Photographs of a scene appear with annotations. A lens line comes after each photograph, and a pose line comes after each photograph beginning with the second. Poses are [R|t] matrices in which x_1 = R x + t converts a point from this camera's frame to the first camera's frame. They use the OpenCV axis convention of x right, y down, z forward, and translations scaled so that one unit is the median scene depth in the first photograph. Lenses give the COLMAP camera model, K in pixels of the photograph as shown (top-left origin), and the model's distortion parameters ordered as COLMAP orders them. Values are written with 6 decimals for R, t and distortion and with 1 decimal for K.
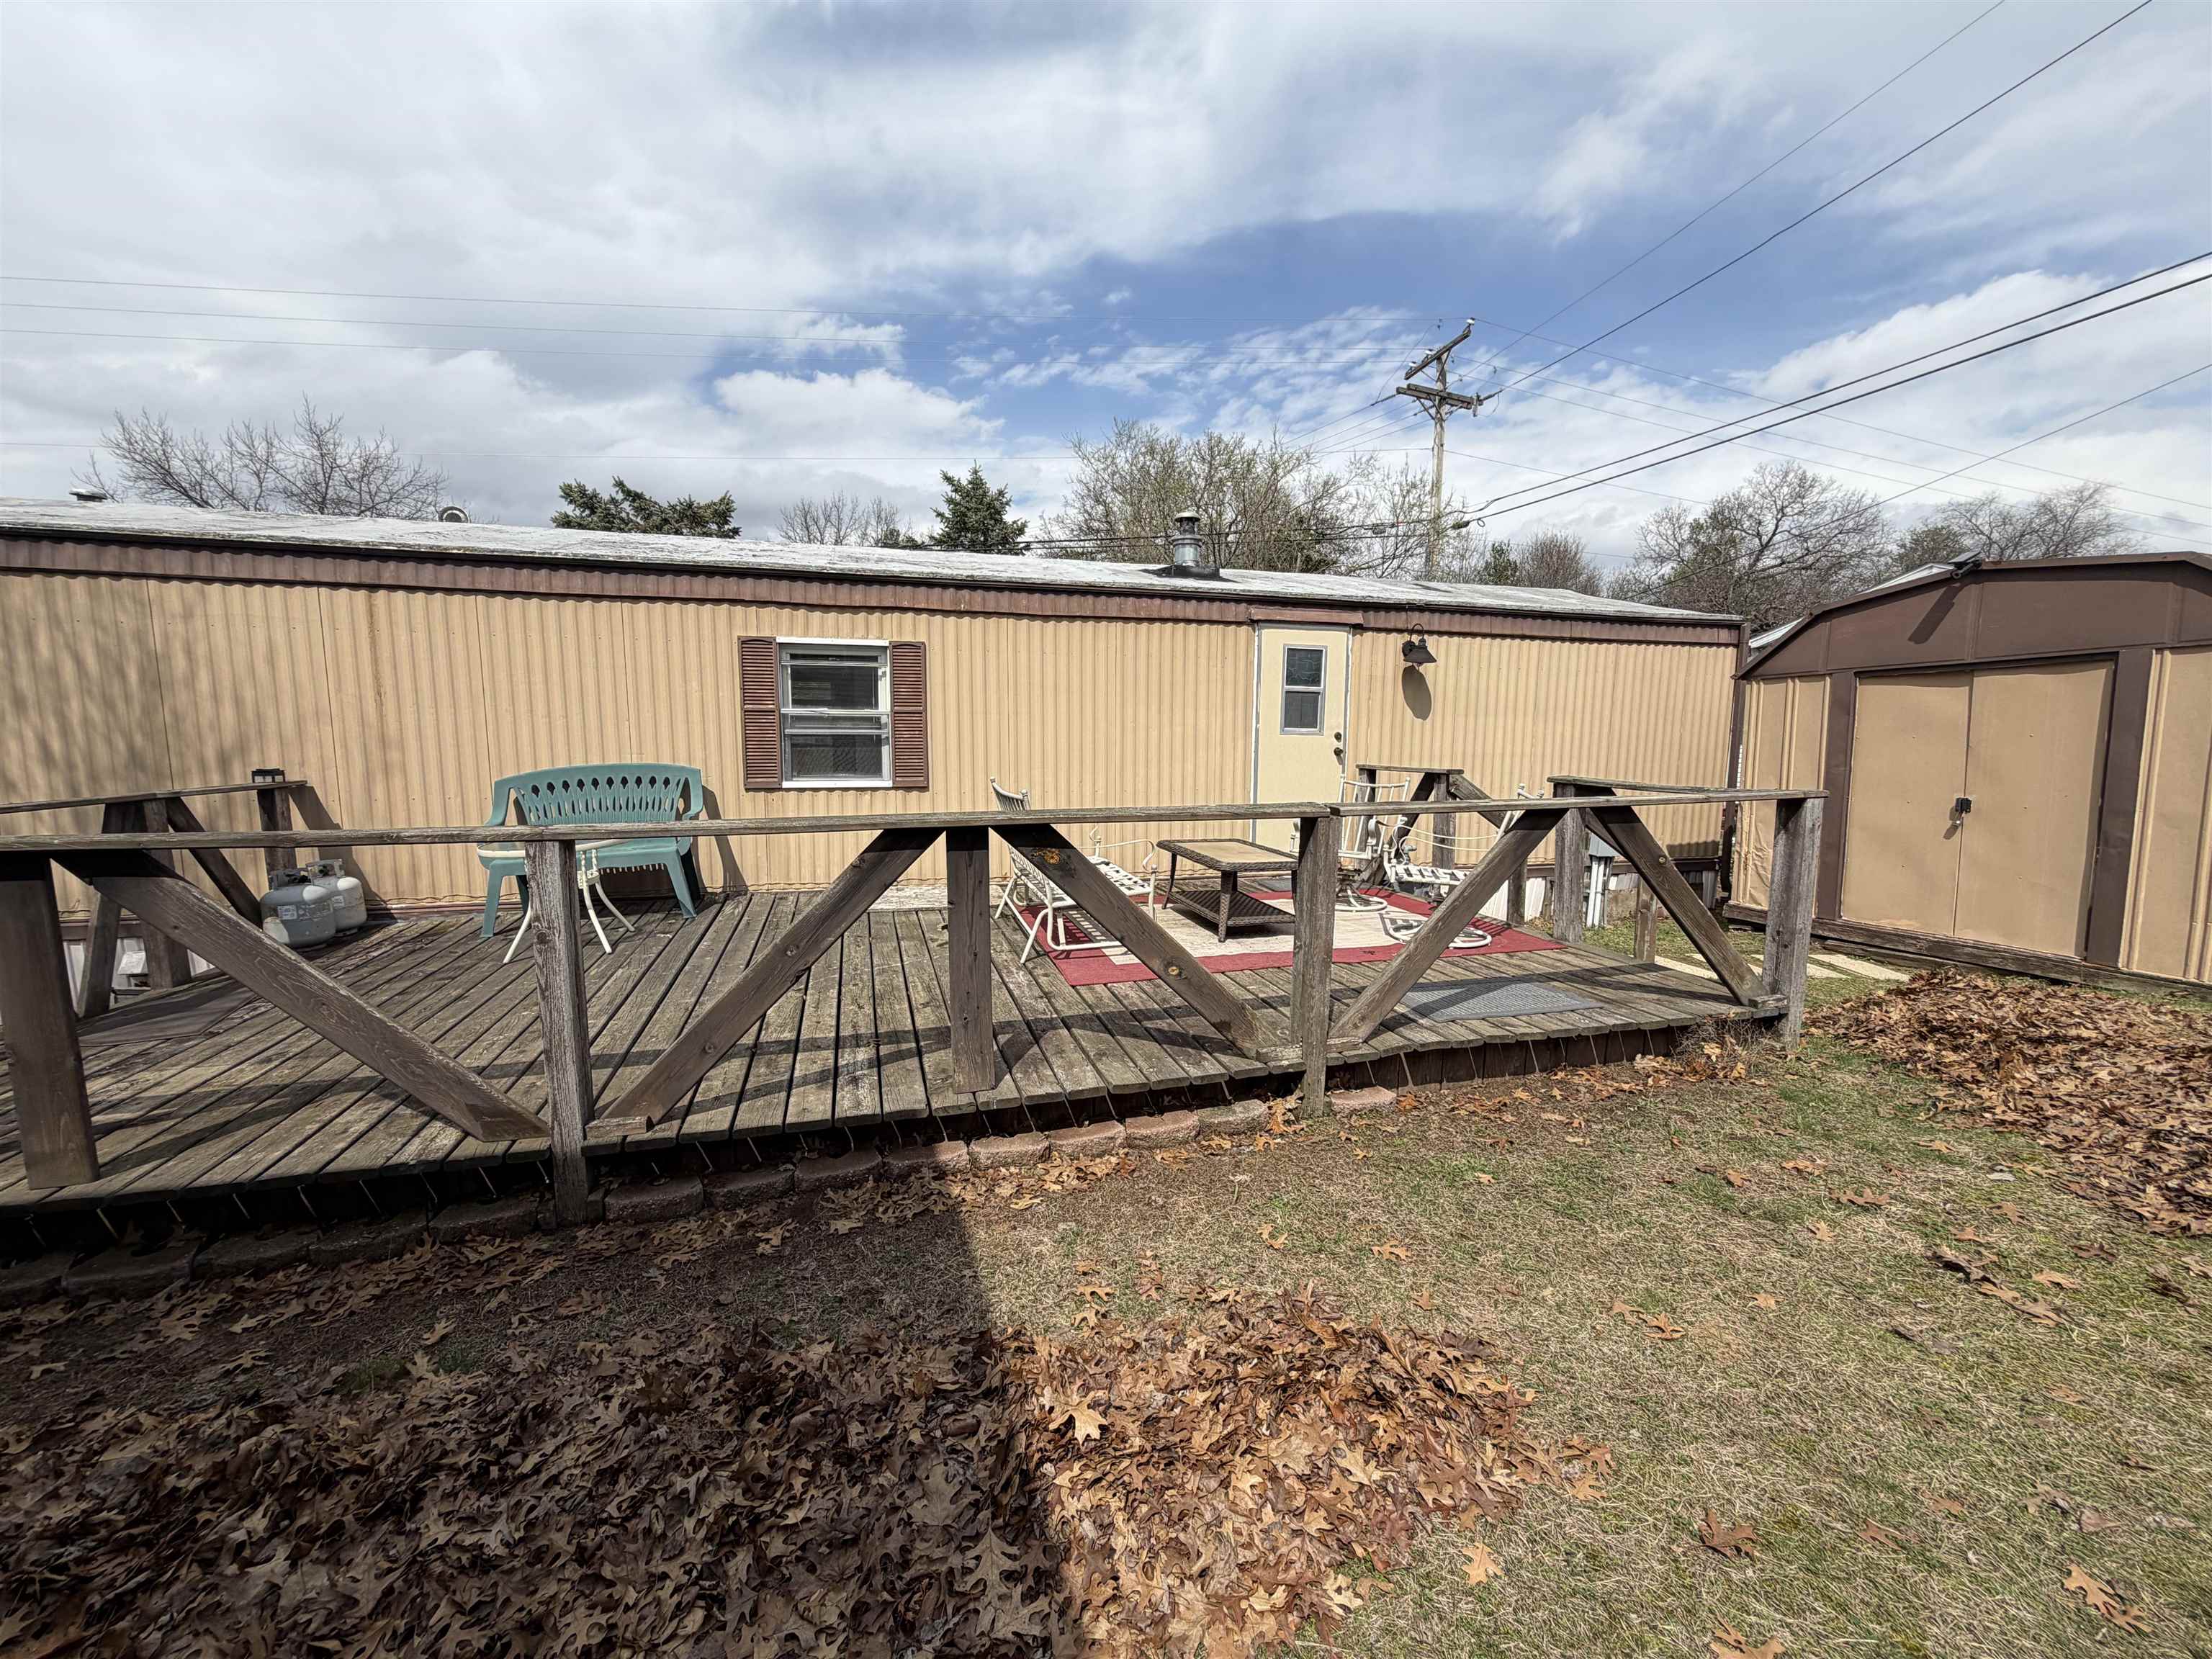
lens RADIAL K [[886.0, 0, 1105.2], [0, 886.0, 832.8], [0, 0, 1]] dist [0.000687, 0.000094]
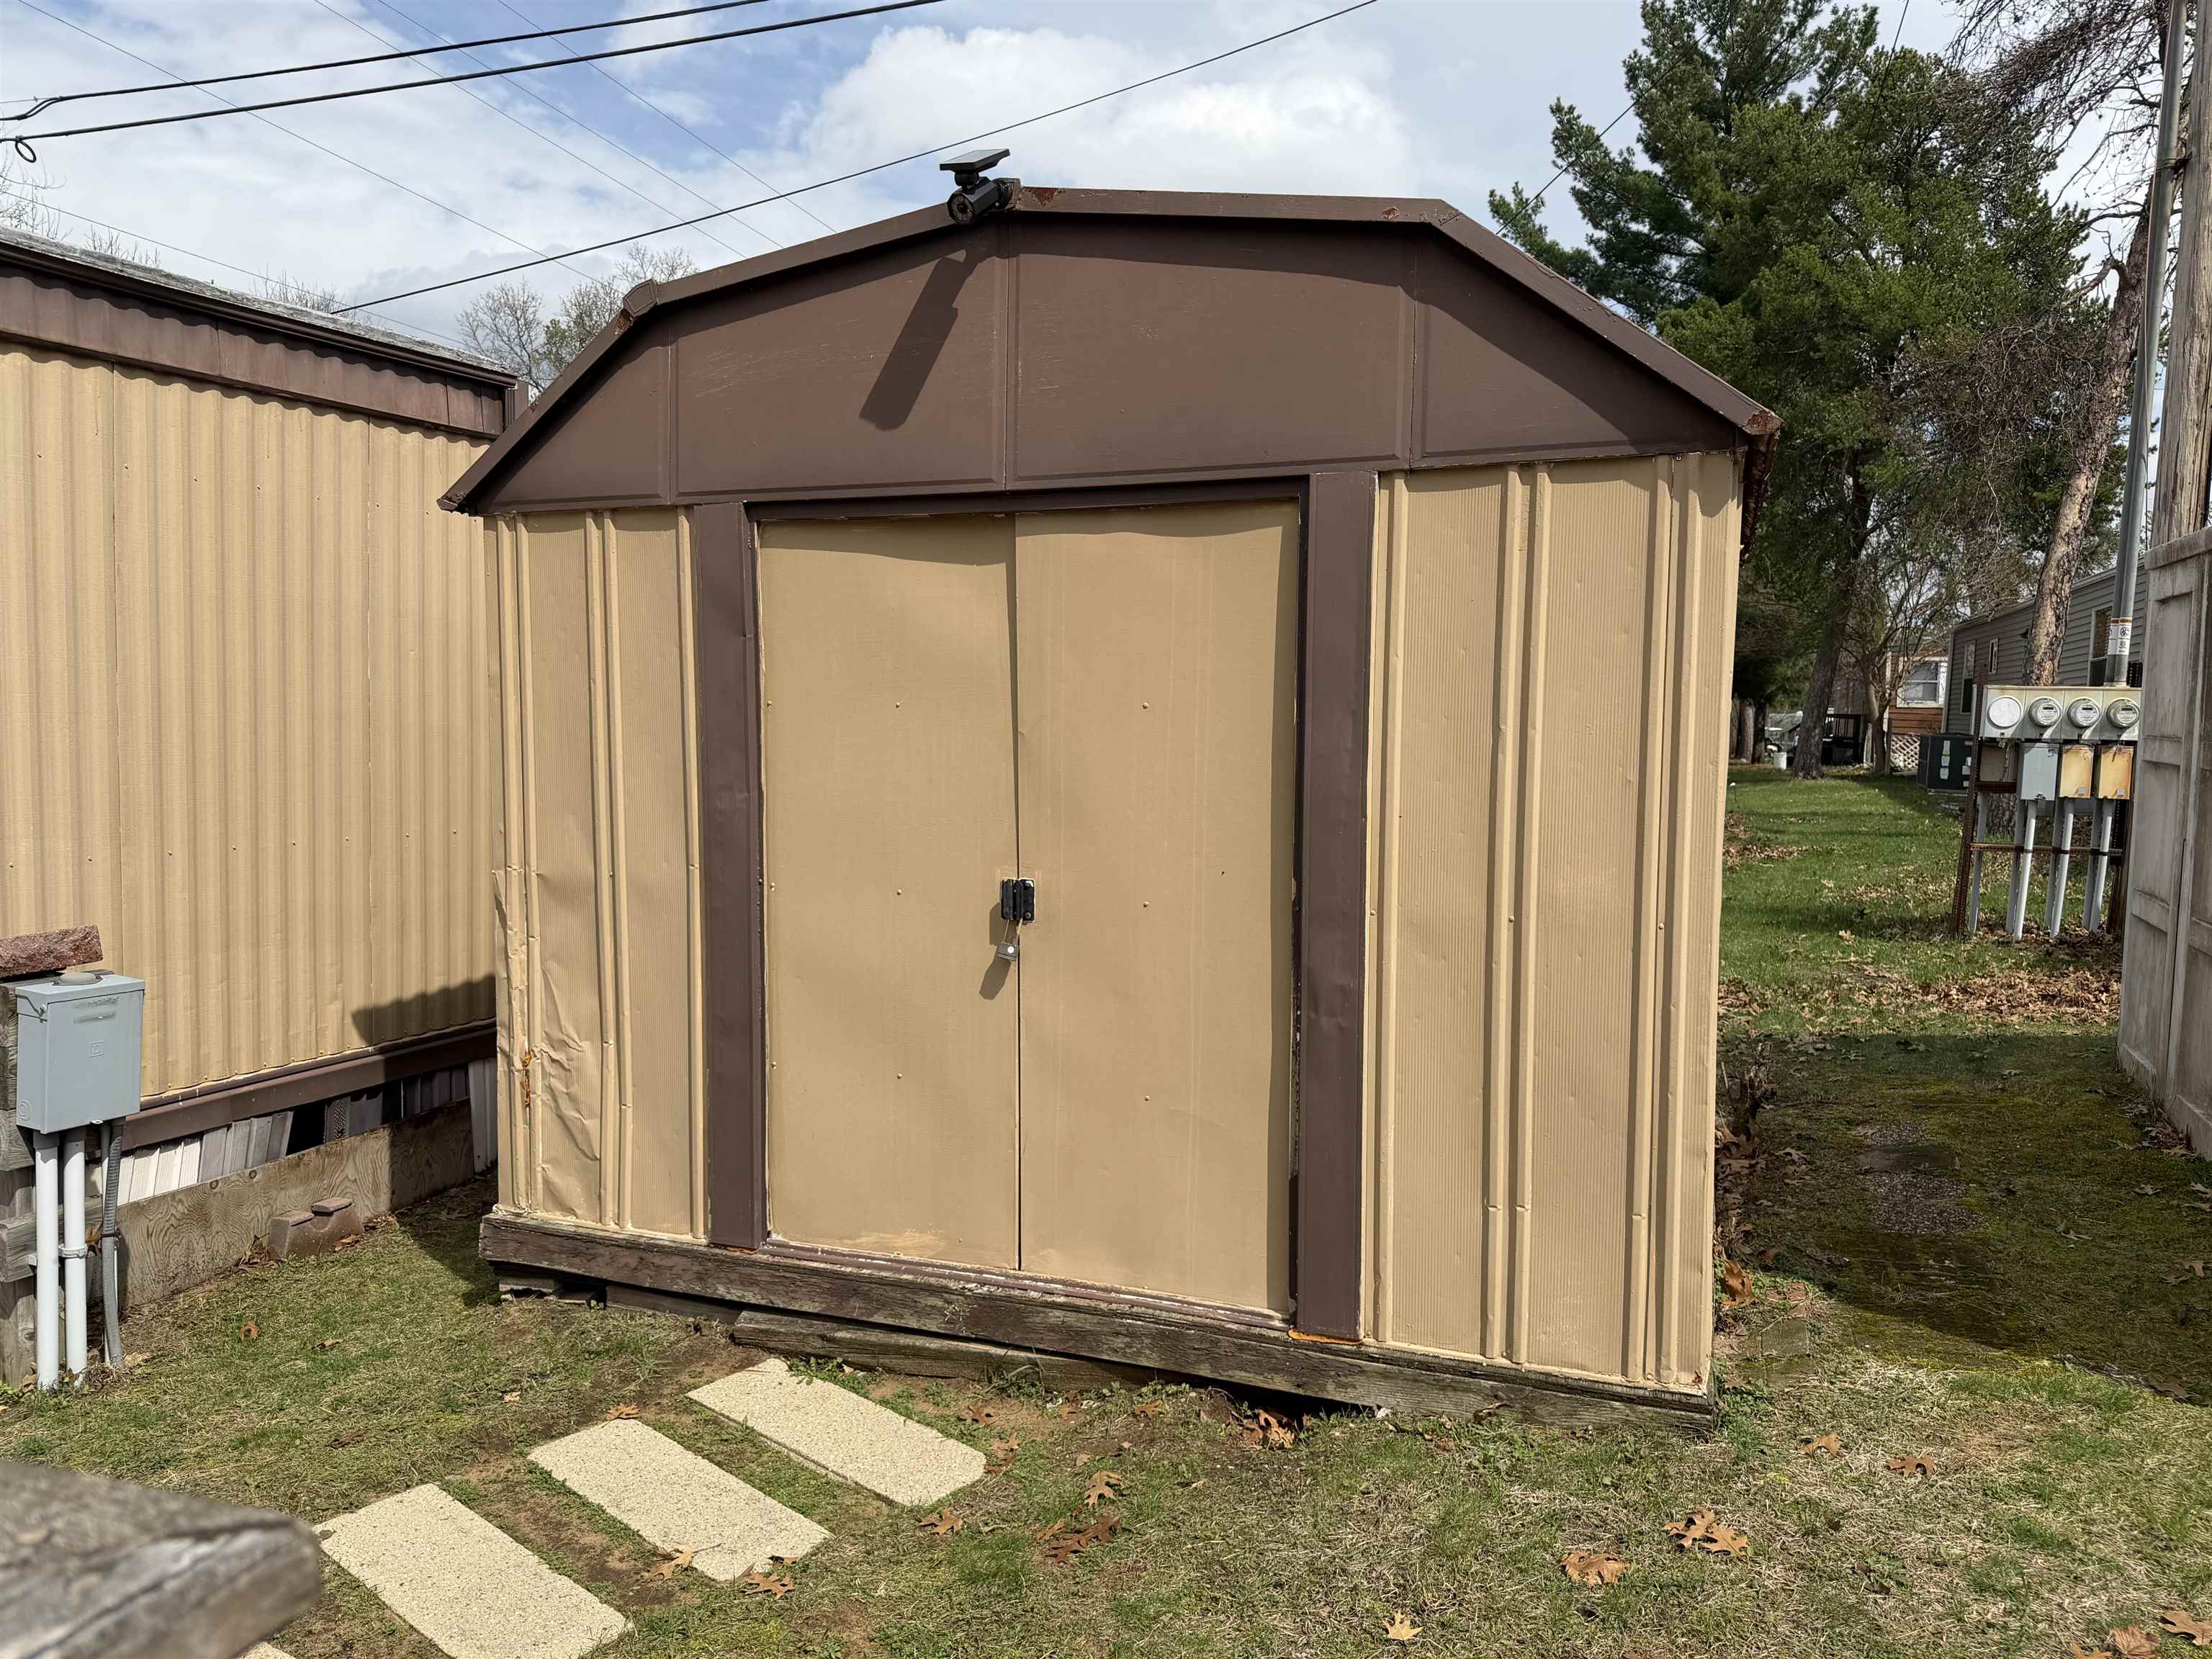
lens RADIAL K [[1579.1, 0, 1084.6], [0, 1579.1, 864.0], [0, 0, 1]] dist [0.077367, -0.094035]
pose [[0.635786, -0.071450, 0.768551, 0.537899], [0.065795, 0.997099, 0.038268, -0.072030], [-0.769056, 0.026237, 0.638643, 0.616276]]
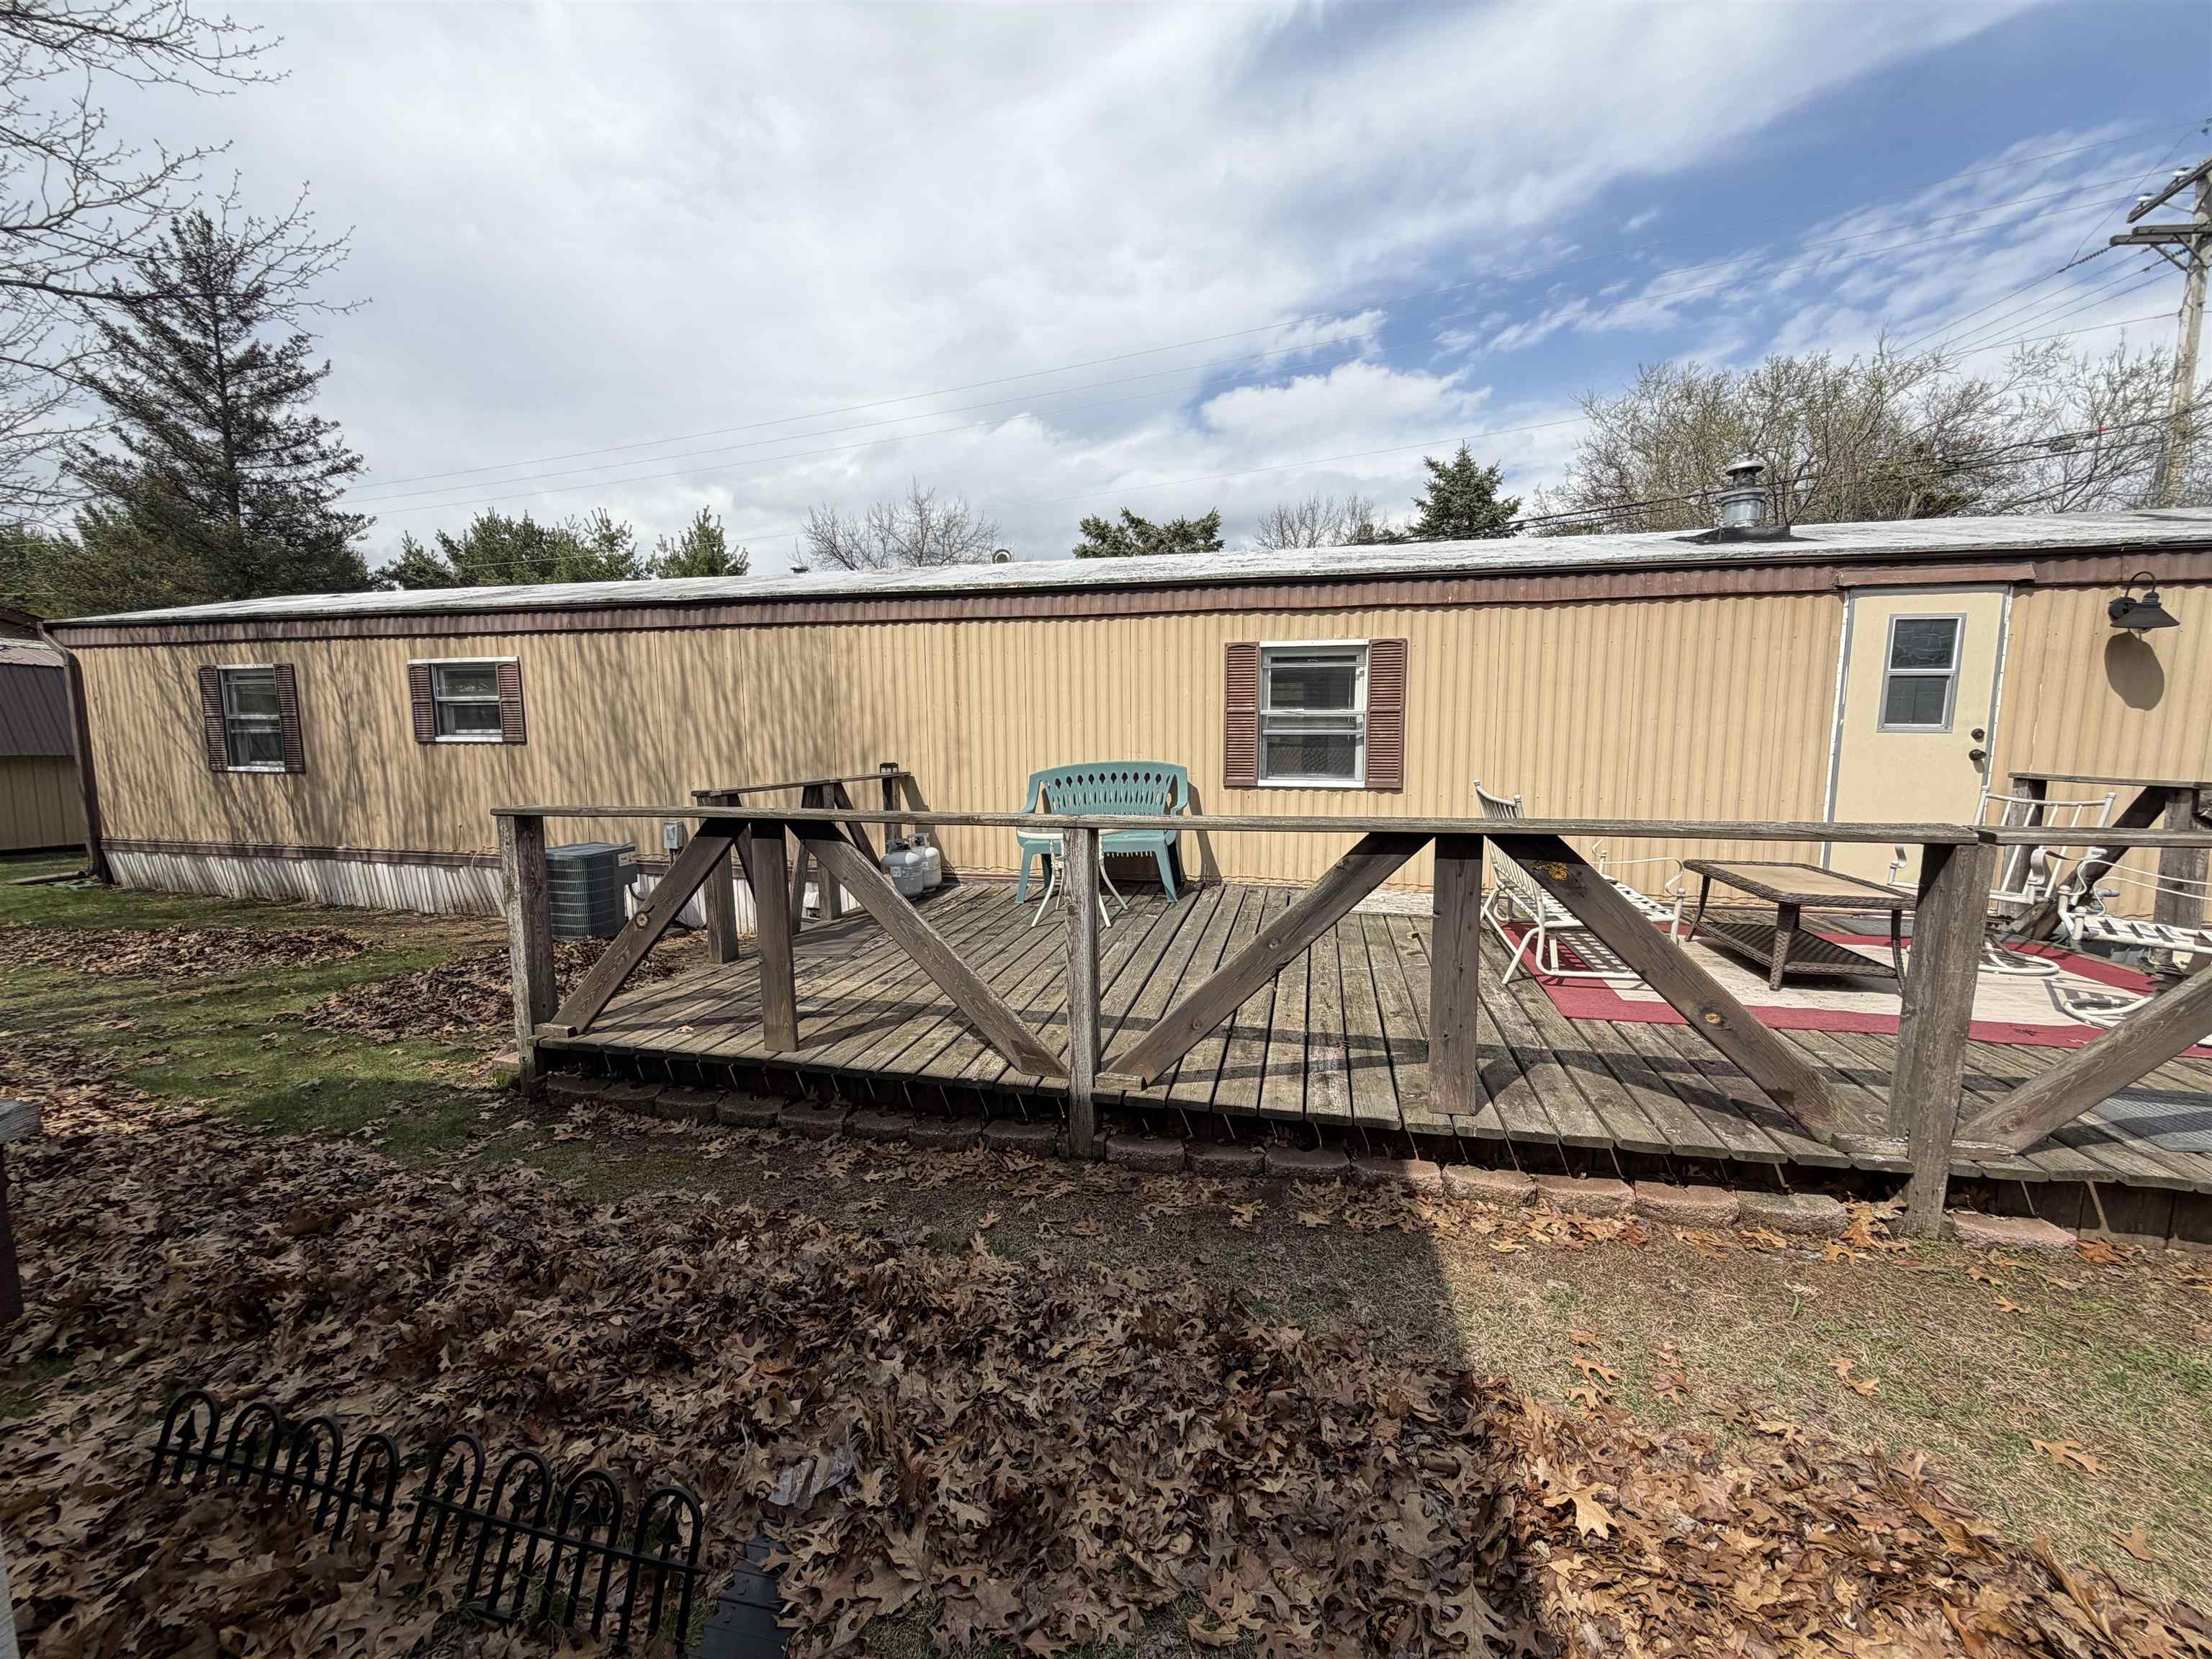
lens RADIAL K [[886.5, 0, 1095.0], [0, 886.5, 834.0], [0, 0, 1]] dist [0.000114, 0.000257]
pose [[0.873013, 0.050475, -0.485078, -0.024208], [-0.048842, 0.998678, 0.016015, -0.001755], [0.485245, 0.009710, 0.874324, -0.009171]]
